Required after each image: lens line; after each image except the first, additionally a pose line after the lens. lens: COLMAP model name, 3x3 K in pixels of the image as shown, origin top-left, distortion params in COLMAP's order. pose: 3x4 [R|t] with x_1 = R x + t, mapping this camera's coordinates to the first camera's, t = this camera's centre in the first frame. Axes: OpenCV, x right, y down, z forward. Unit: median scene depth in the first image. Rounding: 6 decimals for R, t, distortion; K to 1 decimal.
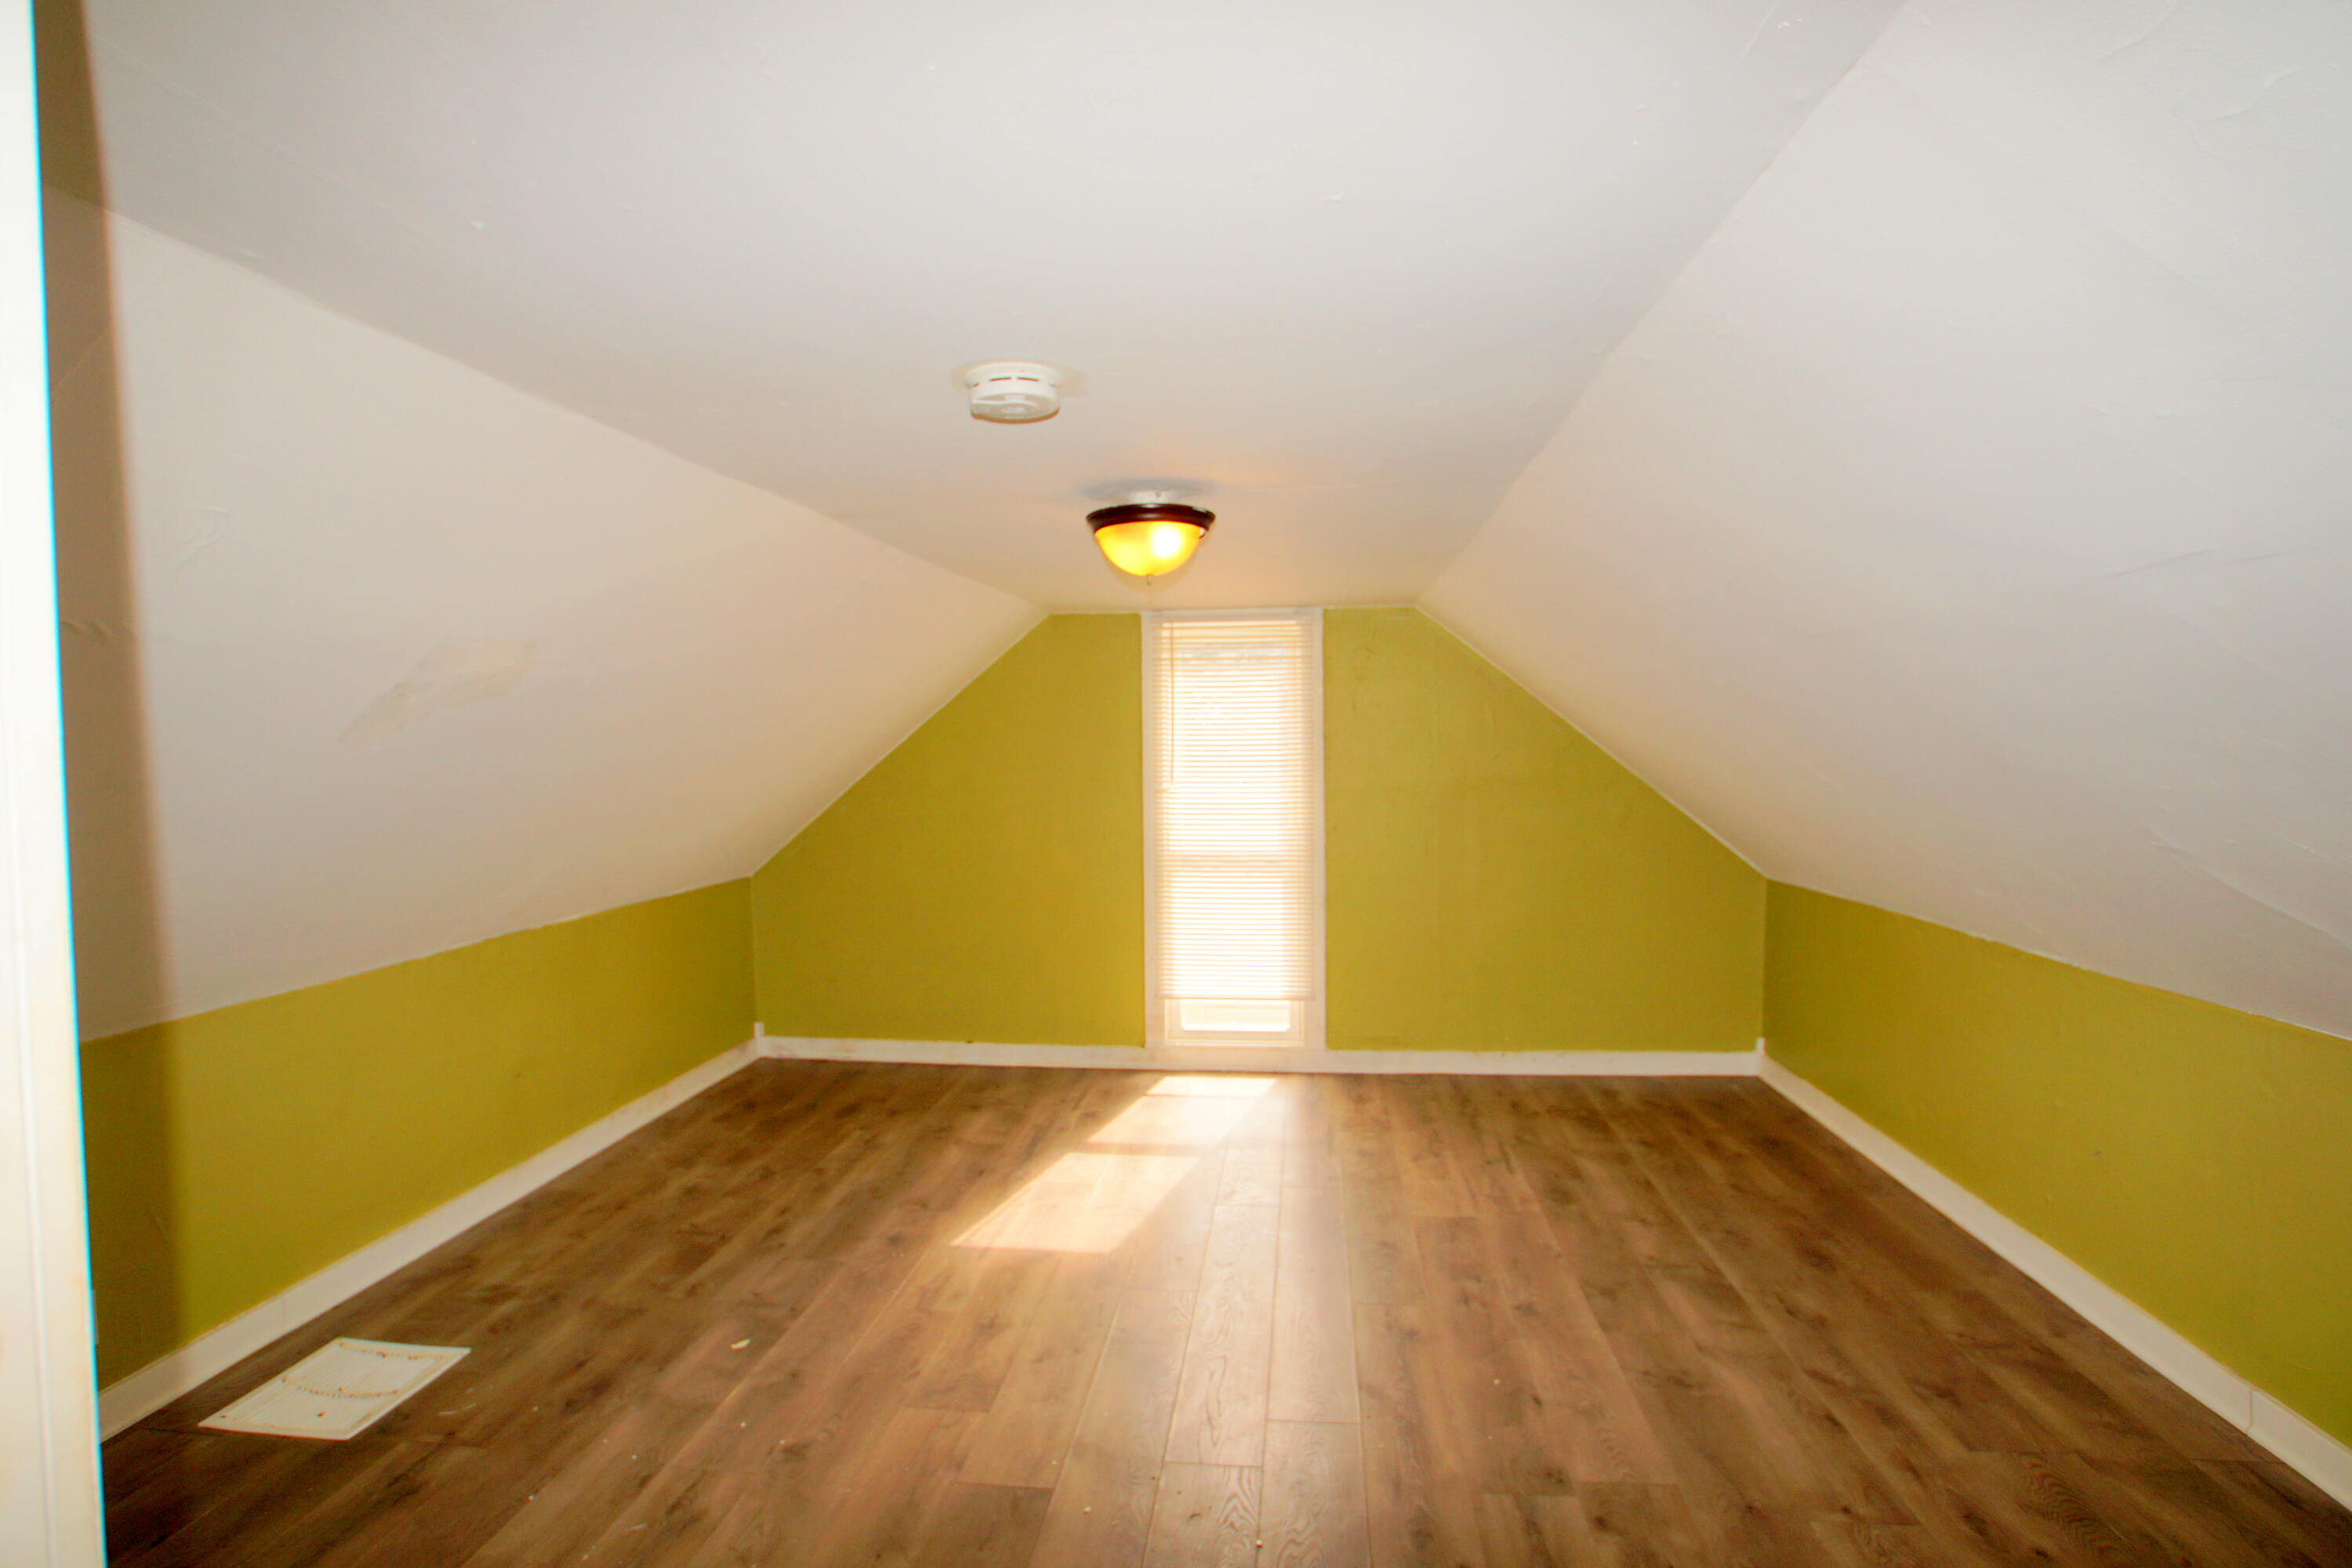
lens RADIAL K [[1125.1, 0, 1171.7], [0, 1125.1, 772.5], [0, 0, 1]] dist [-0.067627, 0.032107]
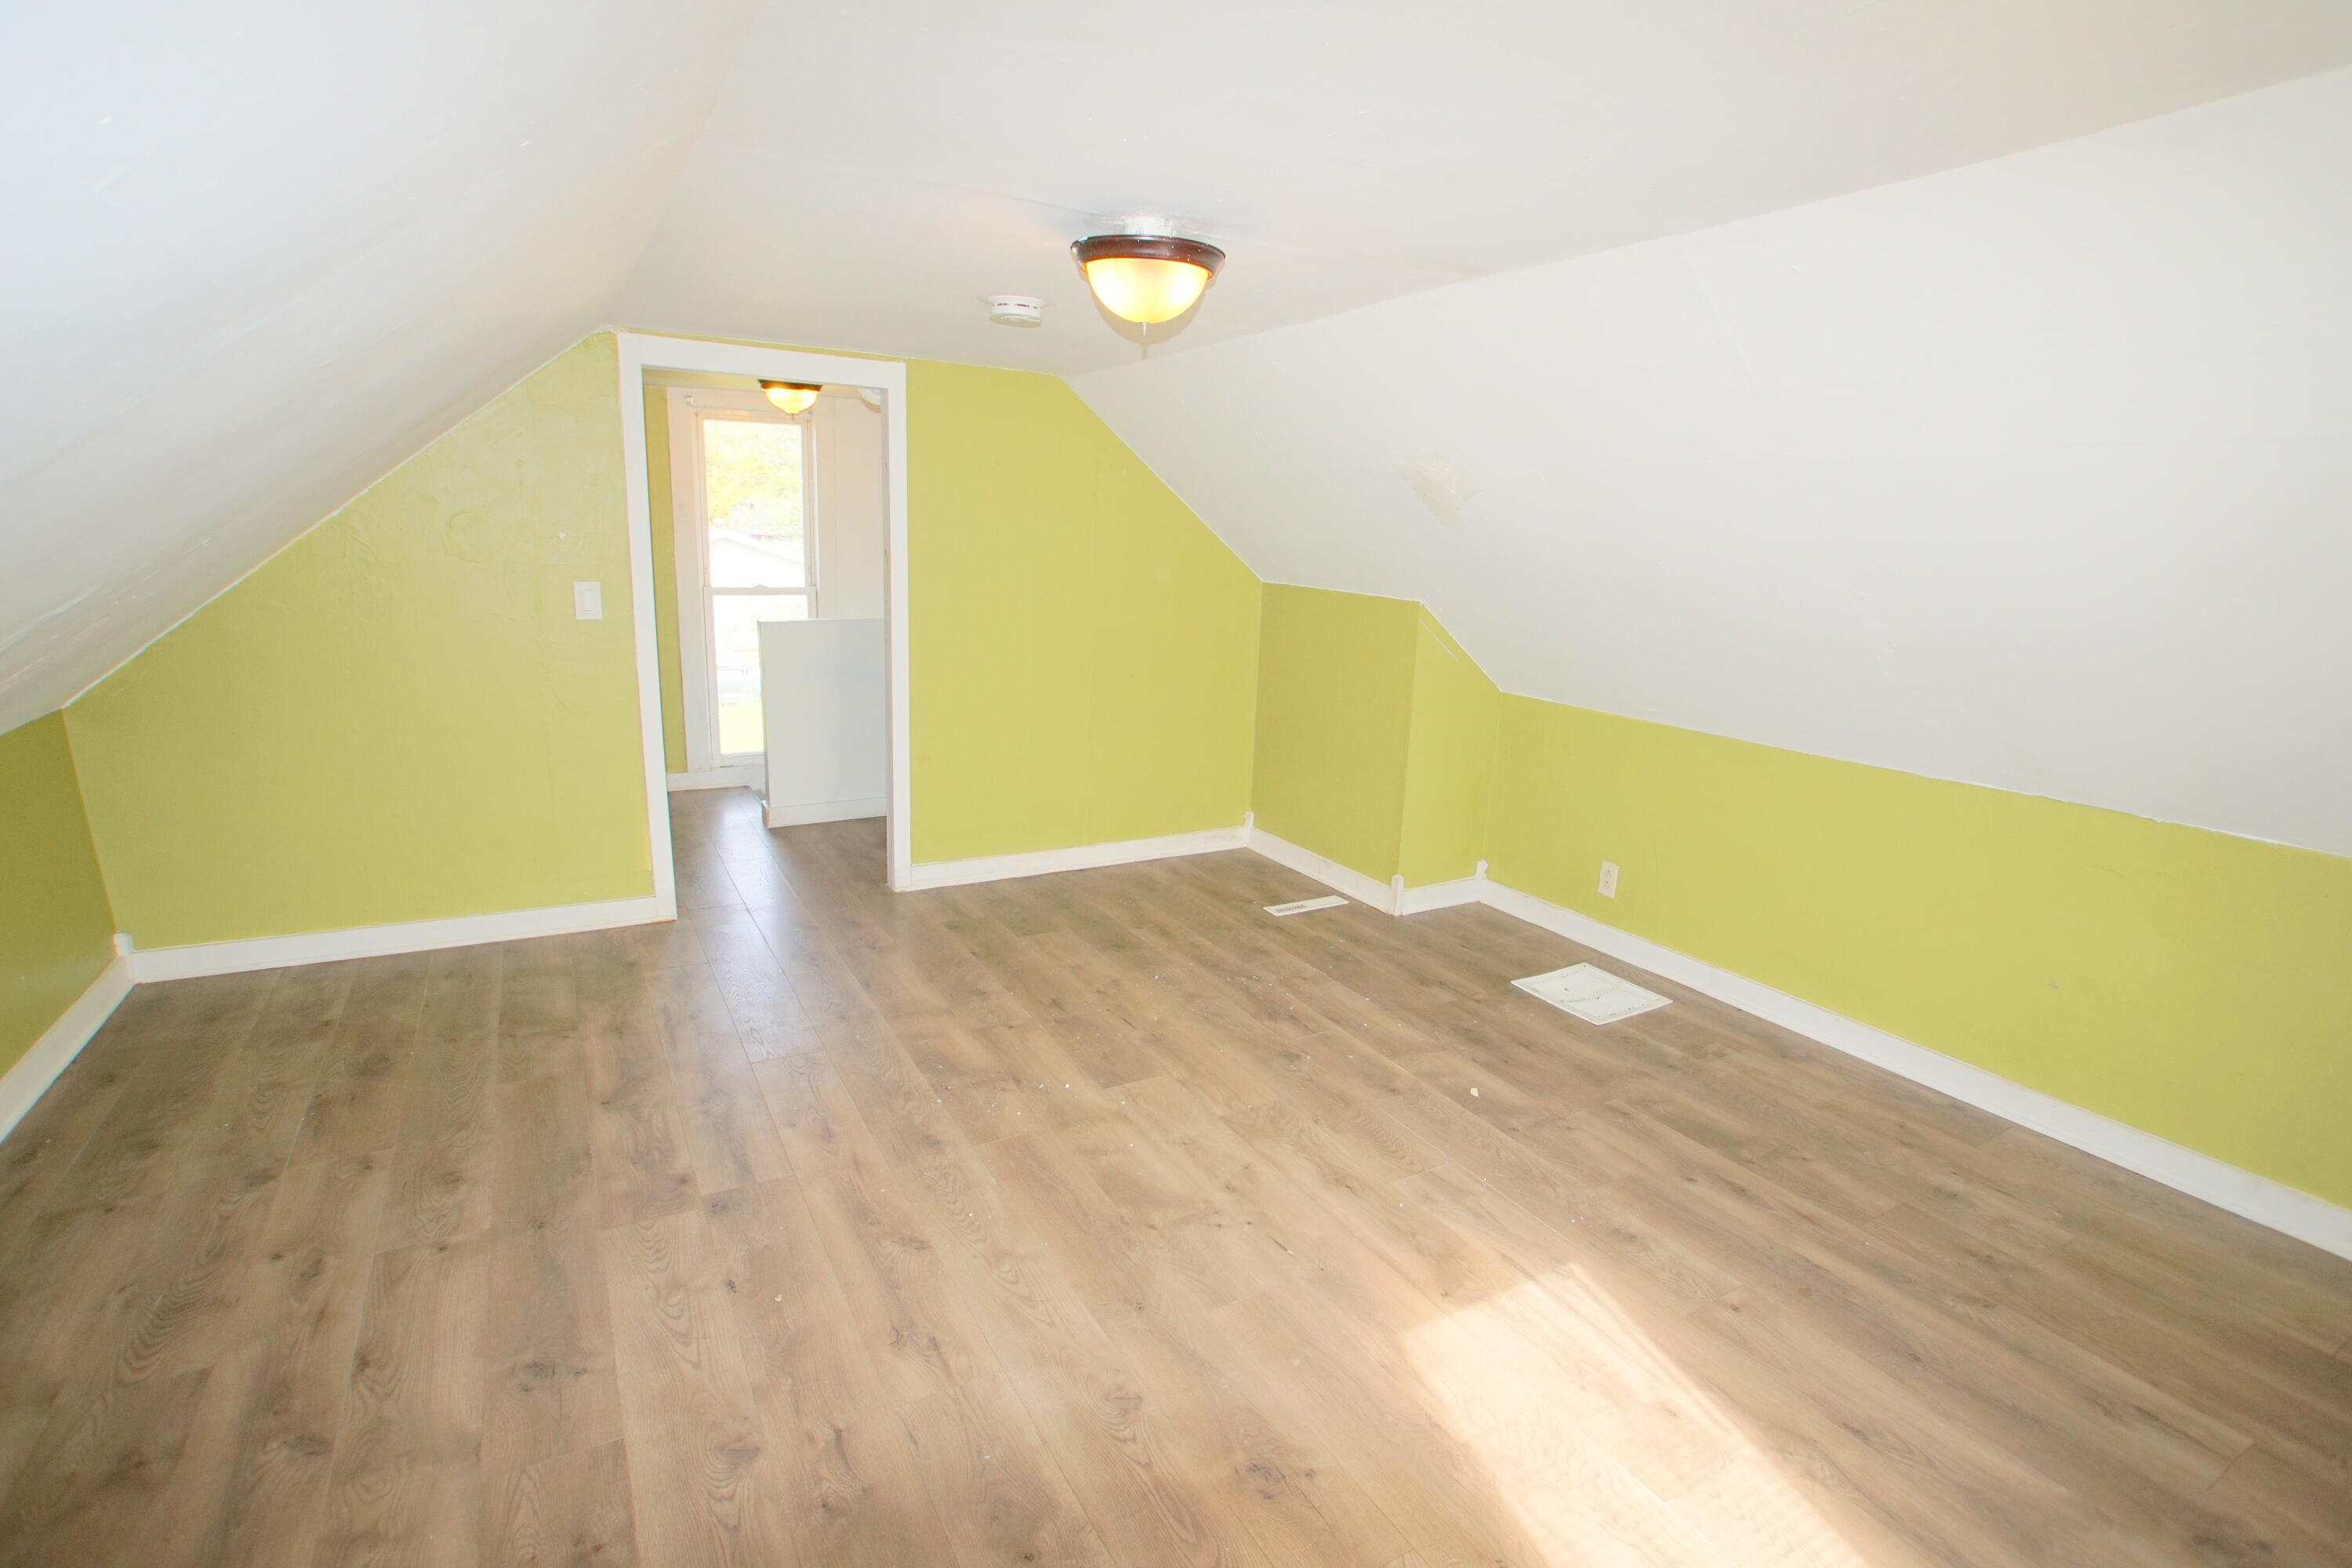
lens RADIAL K [[1125.1, 0, 1171.7], [0, 1125.1, 772.5], [0, 0, 1]] dist [-0.067627, 0.032107]
pose [[-0.800590, 0.118521, -0.587374, 0.457904], [-0.037994, 0.968231, 0.247156, -0.050364], [0.598007, 0.220187, -0.770653, 1.585164]]
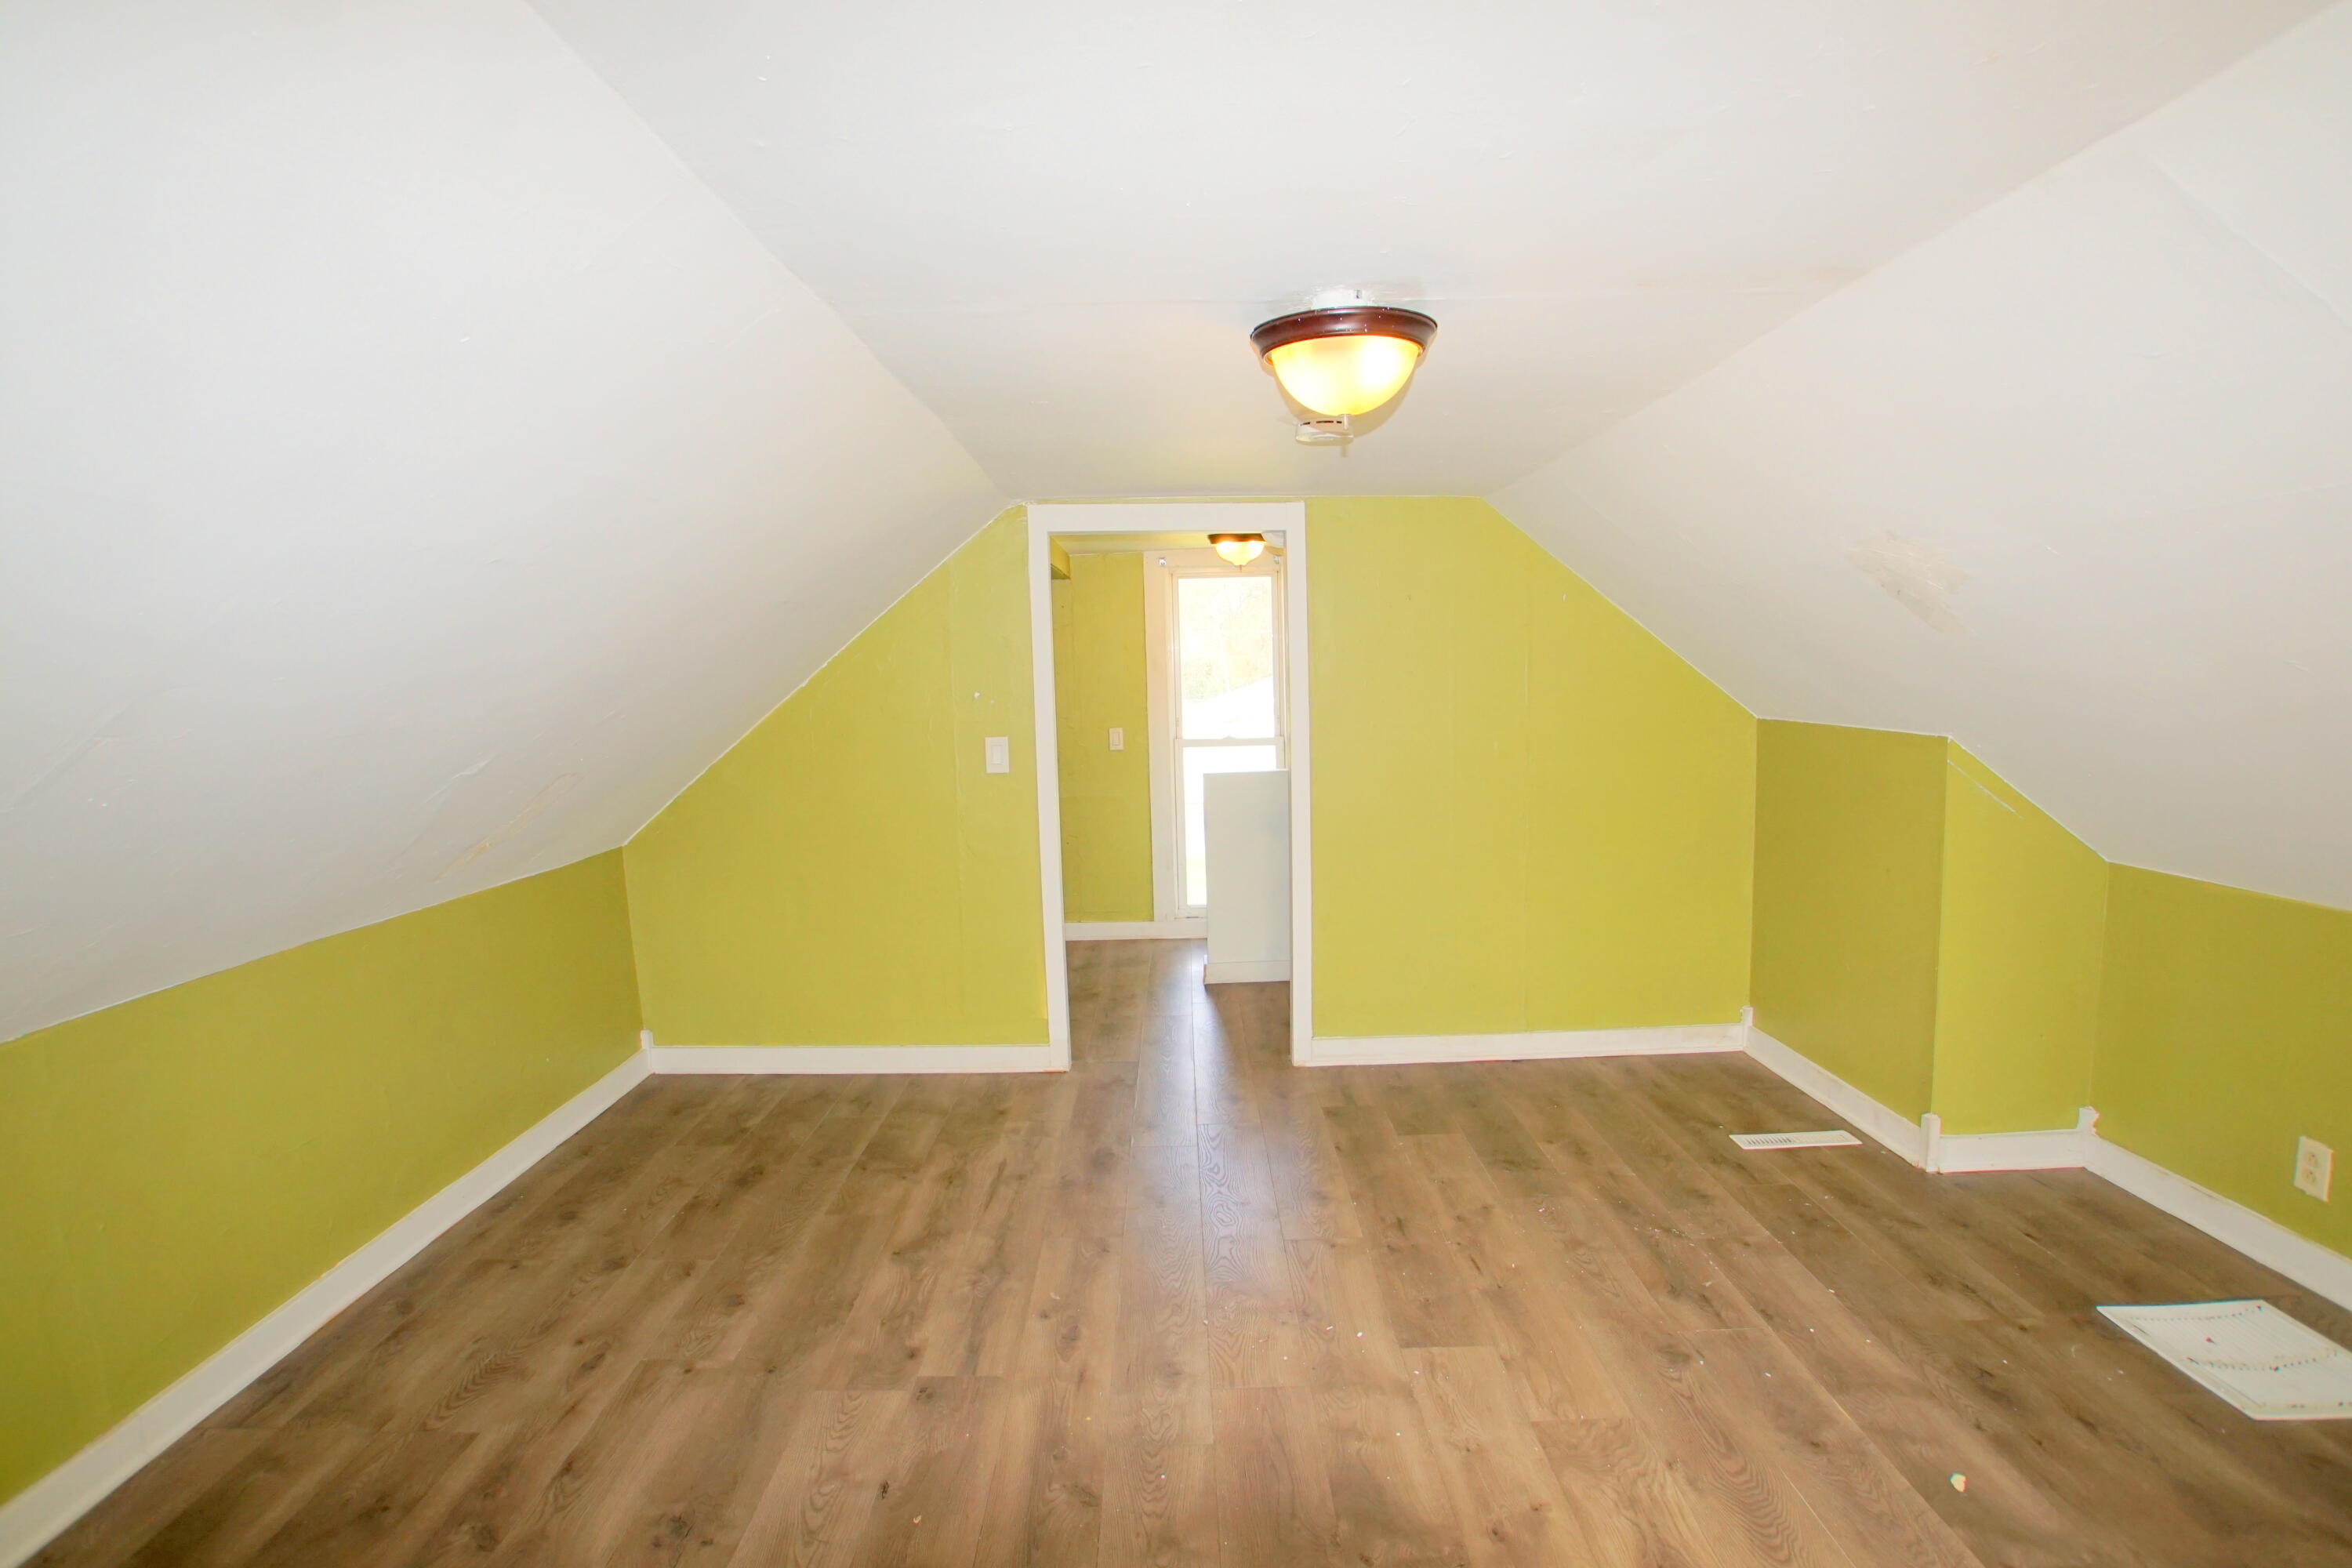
lens RADIAL K [[1156.7, 0, 1176.0], [0, 1156.7, 784.0], [0, 0, 1]] dist [-0.071018, 0.035752]
pose [[-0.991207, 0.054573, -0.120542, 0.168357], [0.039083, 0.991092, 0.127317, -0.036506], [0.126416, 0.121487, -0.984510, 1.570673]]
